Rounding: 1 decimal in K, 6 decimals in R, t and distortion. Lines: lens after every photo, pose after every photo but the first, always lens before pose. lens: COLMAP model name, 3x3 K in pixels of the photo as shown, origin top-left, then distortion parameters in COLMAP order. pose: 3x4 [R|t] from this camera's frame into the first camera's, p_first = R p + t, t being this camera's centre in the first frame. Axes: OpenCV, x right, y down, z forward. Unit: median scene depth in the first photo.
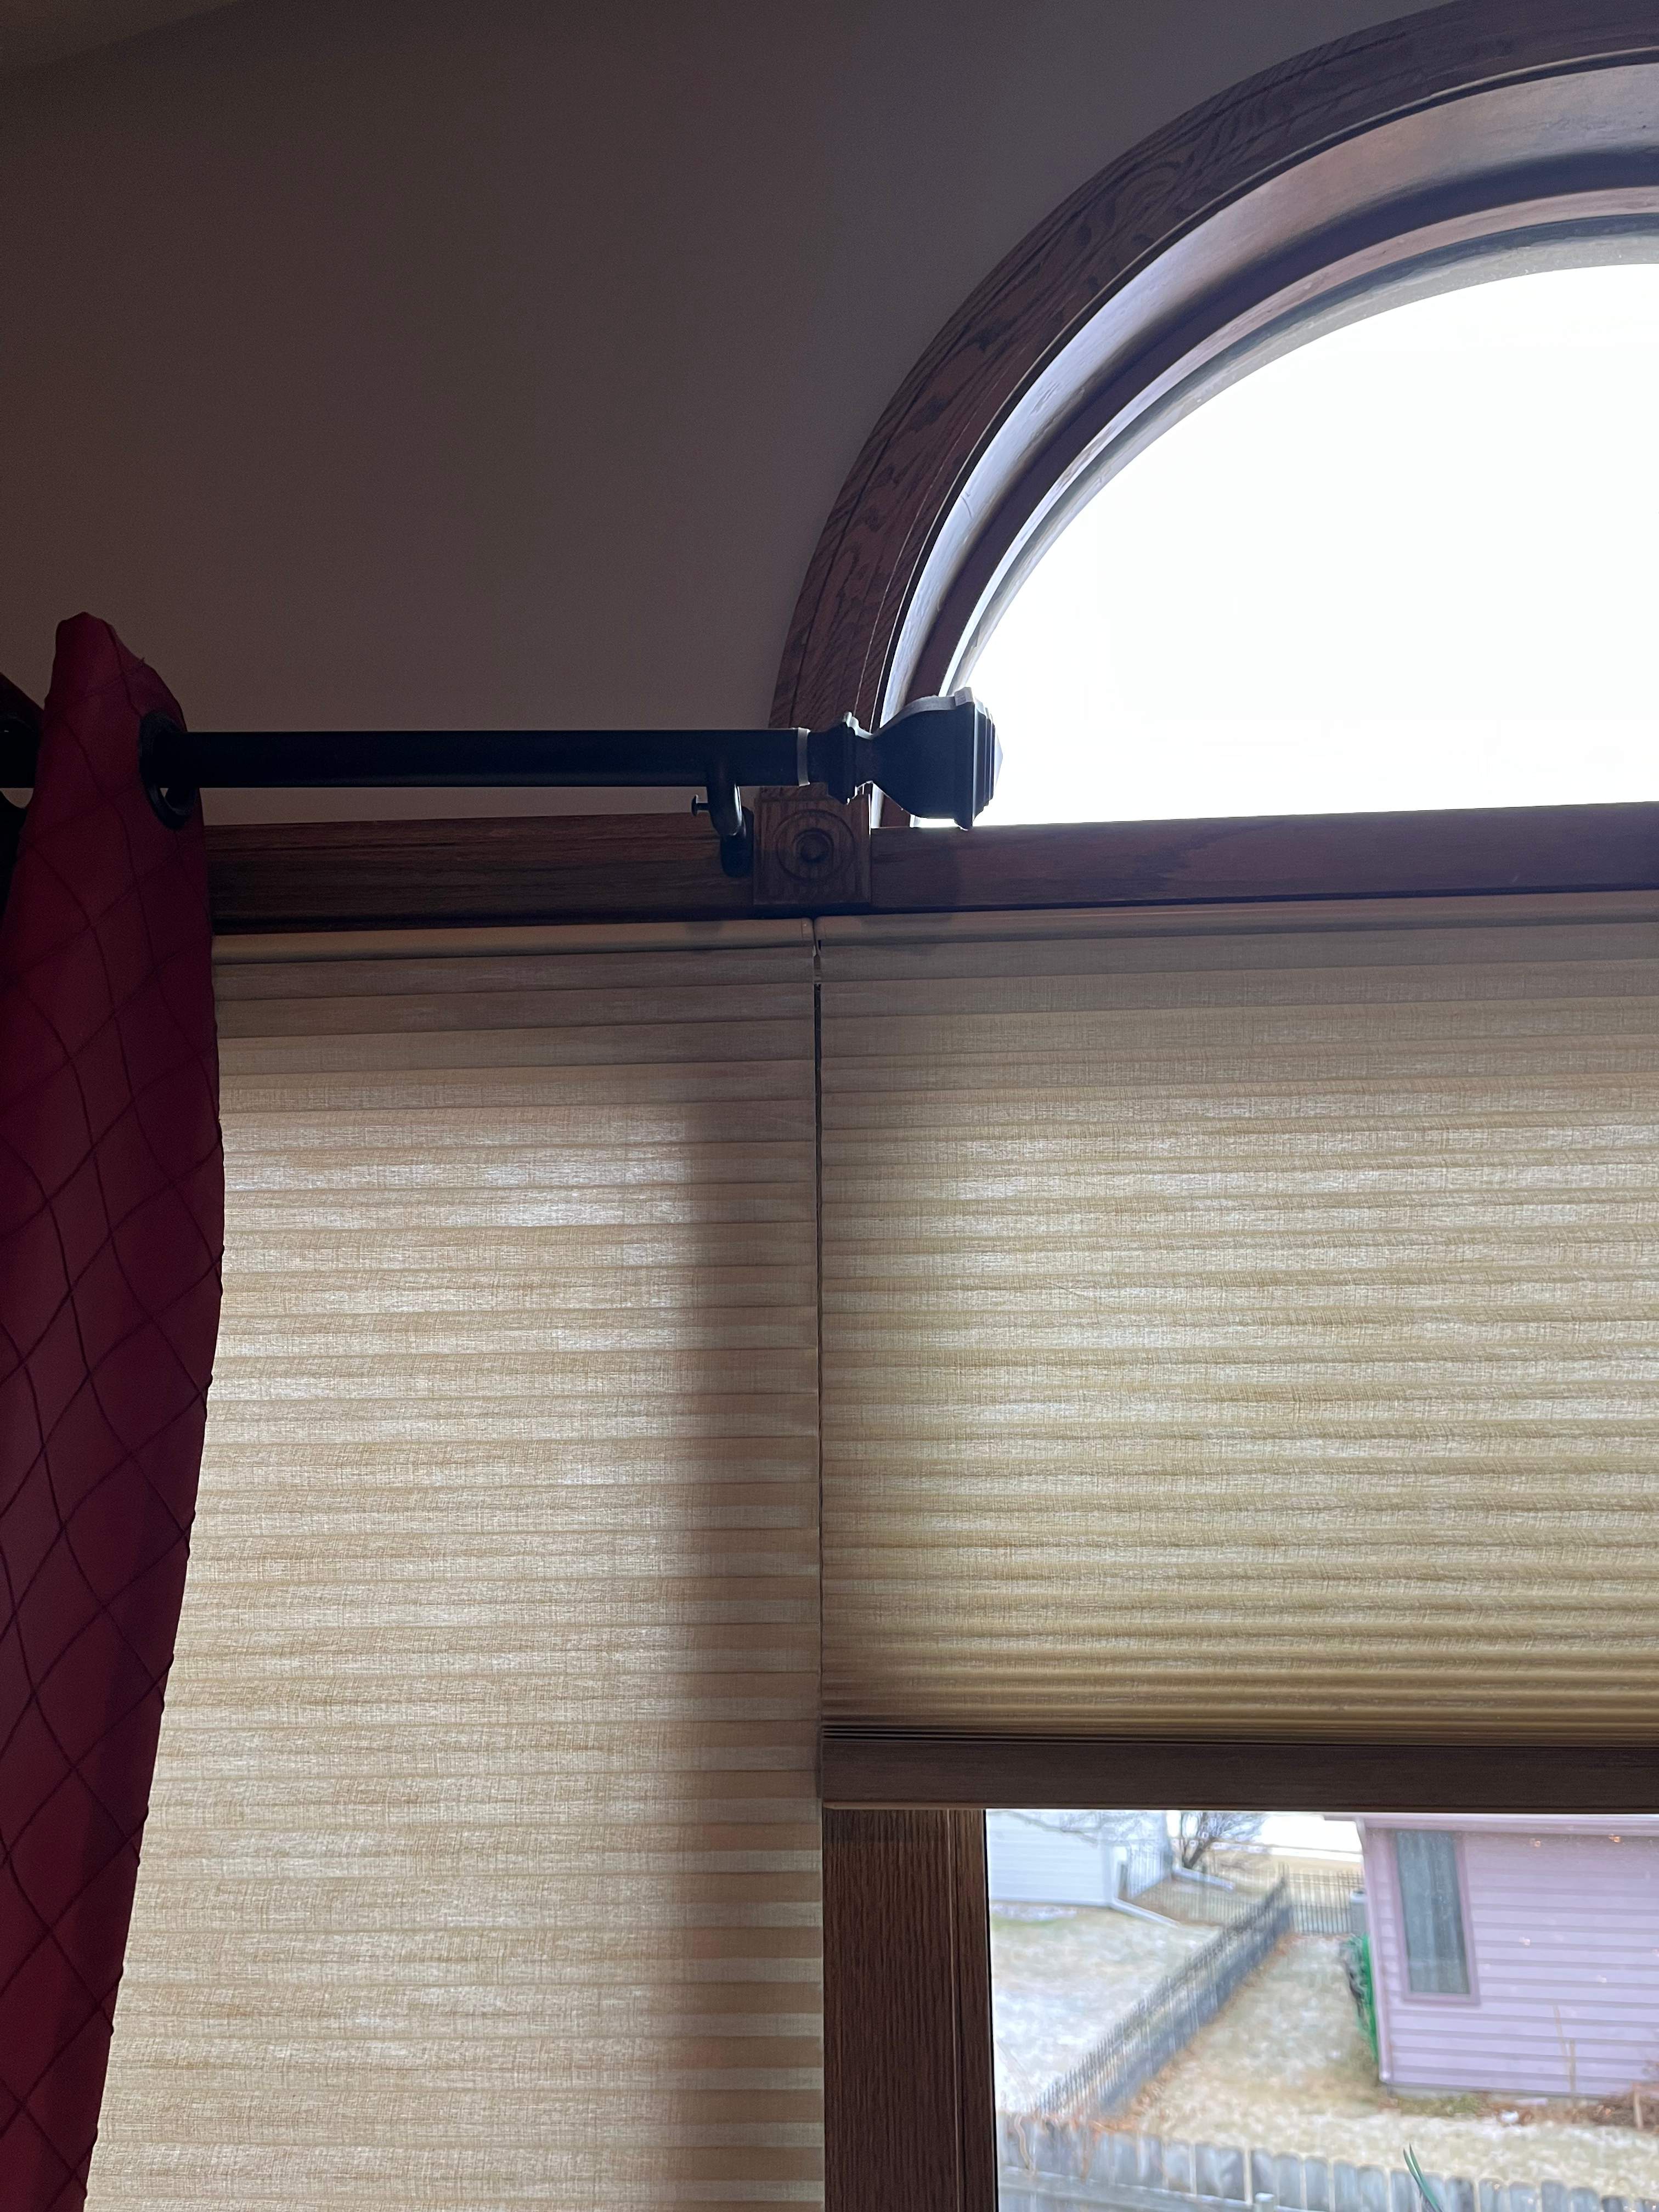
lens RADIAL K [[1670.4, 0, 828.5], [0, 1670.4, 1096.3], [0, 0, 1]] dist [0.055658, -0.074544]
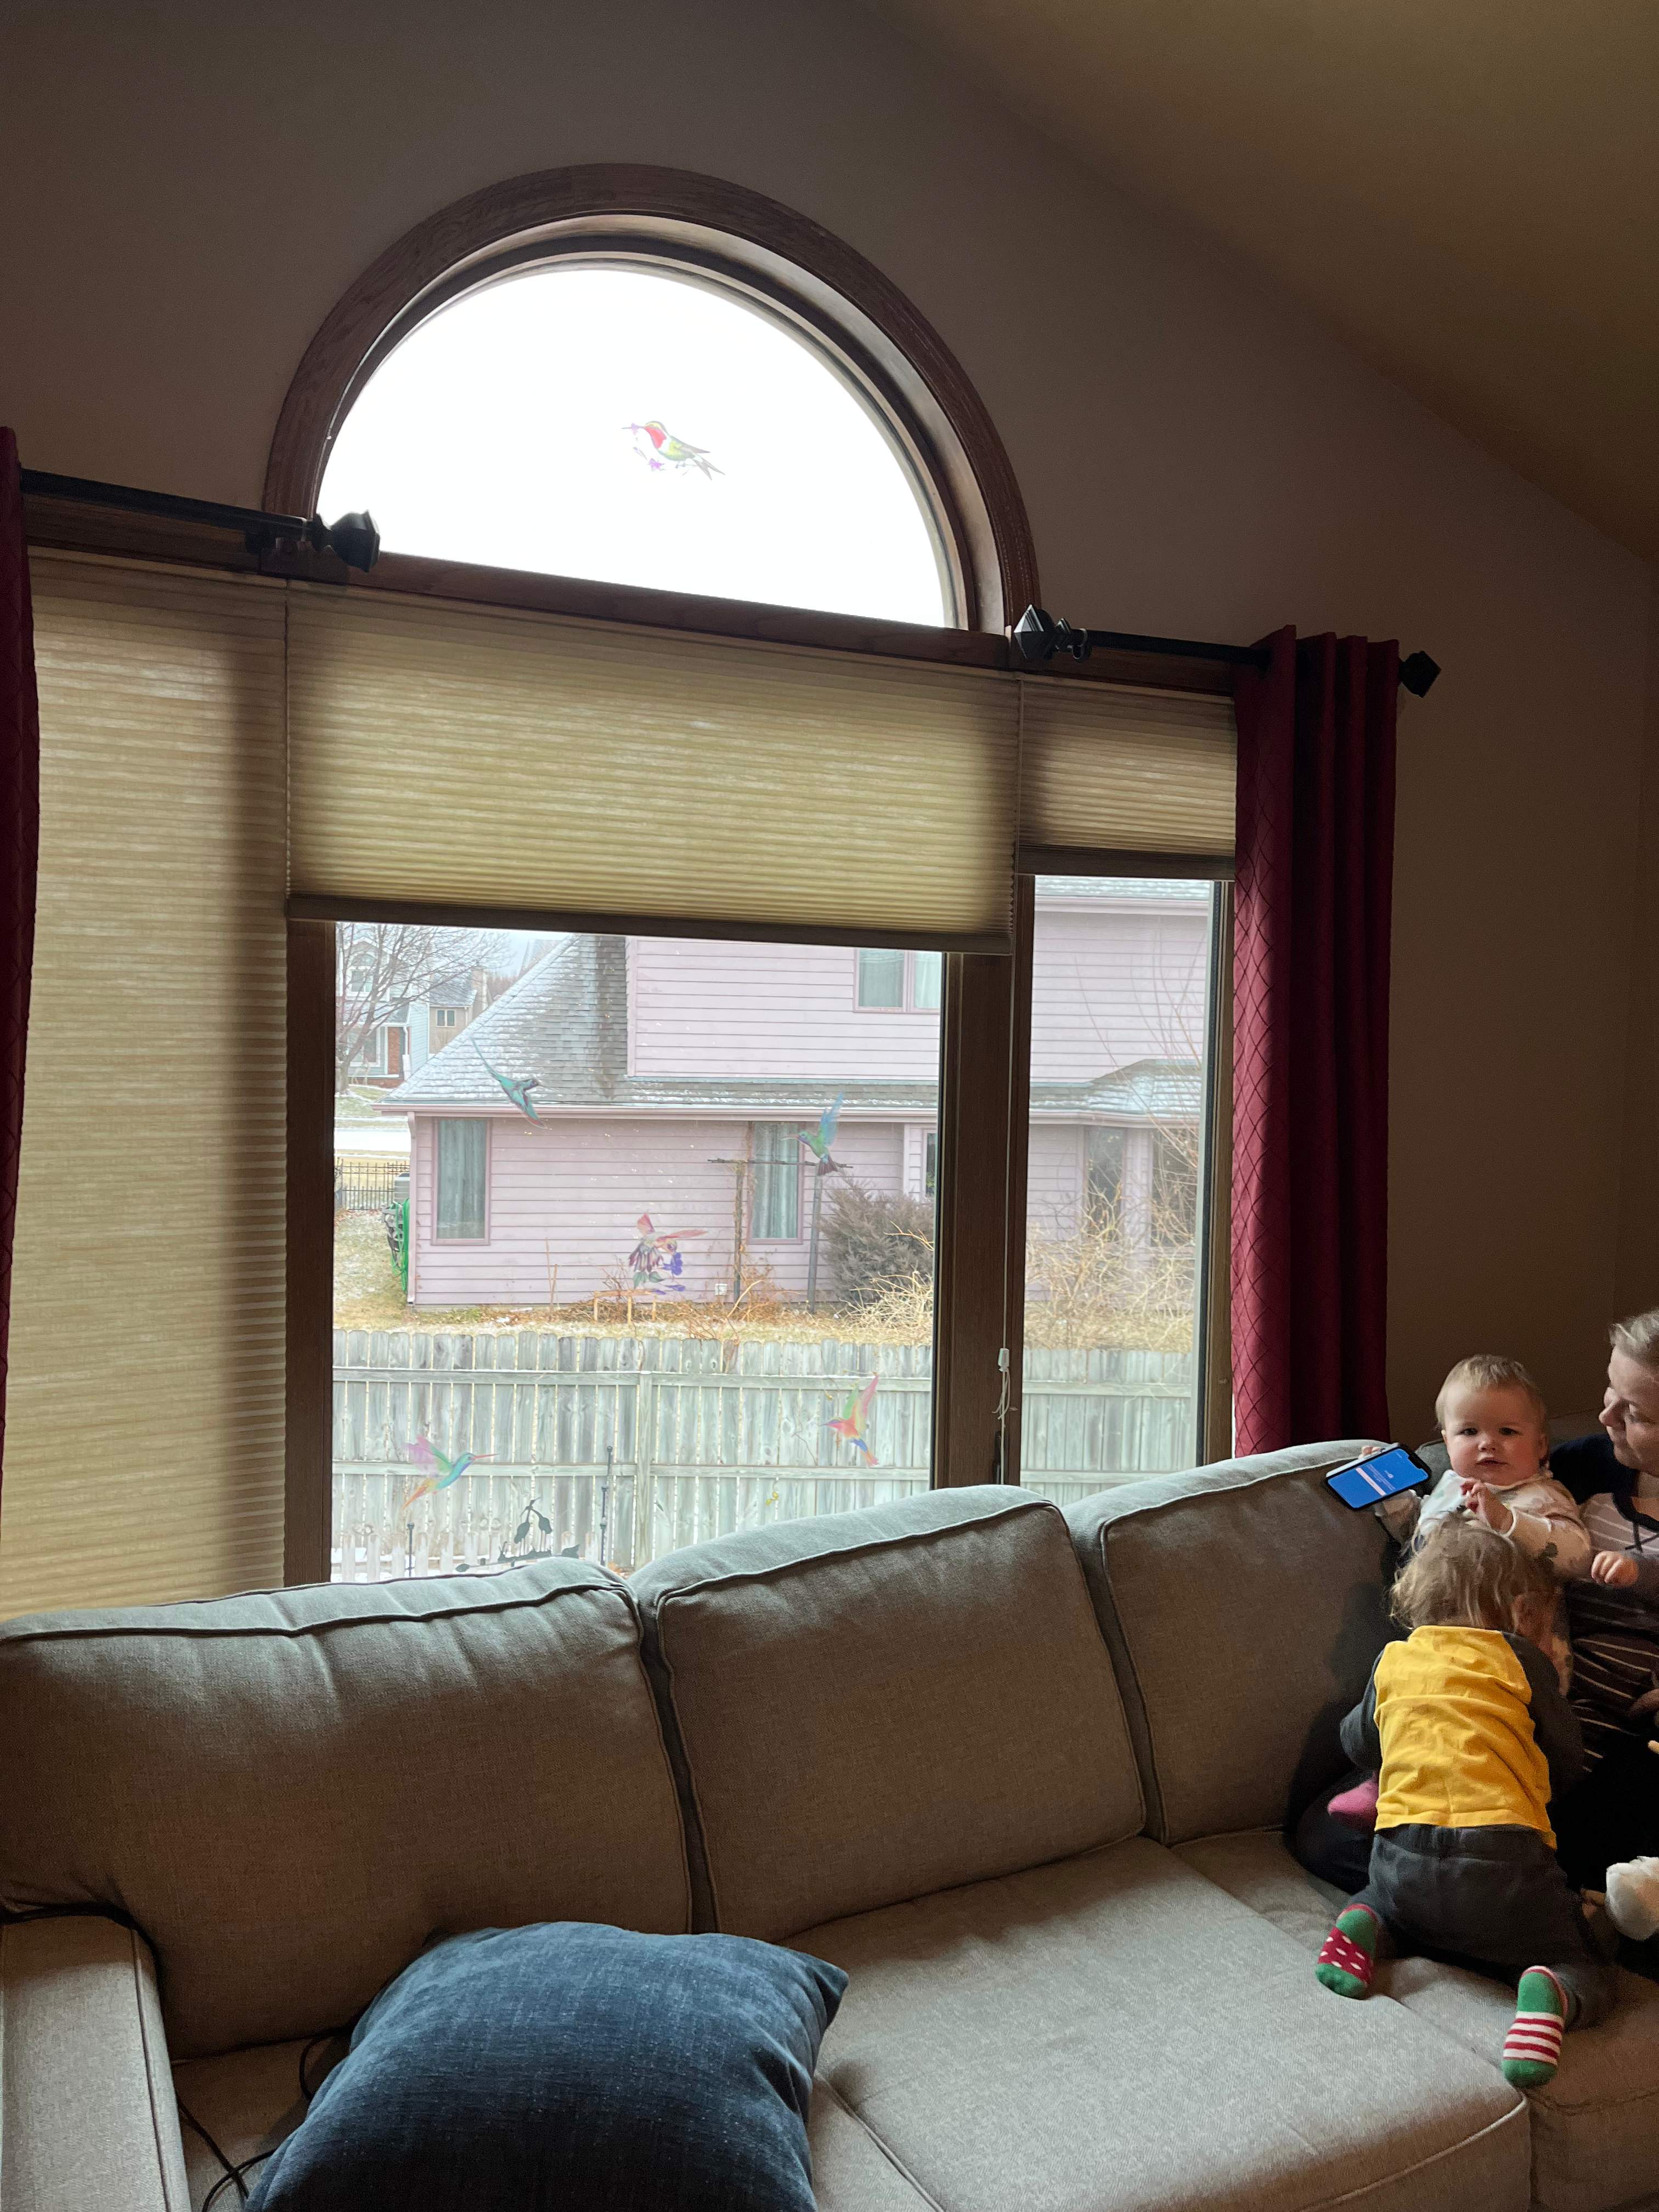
lens RADIAL K [[1670.4, 0, 828.5], [0, 1670.4, 1096.3], [0, 0, 1]] dist [0.055658, -0.074544]
pose [[0.862737, -0.005912, 0.505618, -0.615464], [-0.182274, 0.929070, 0.321878, -0.366699], [-0.471657, -0.369857, 0.800466, -1.726144]]
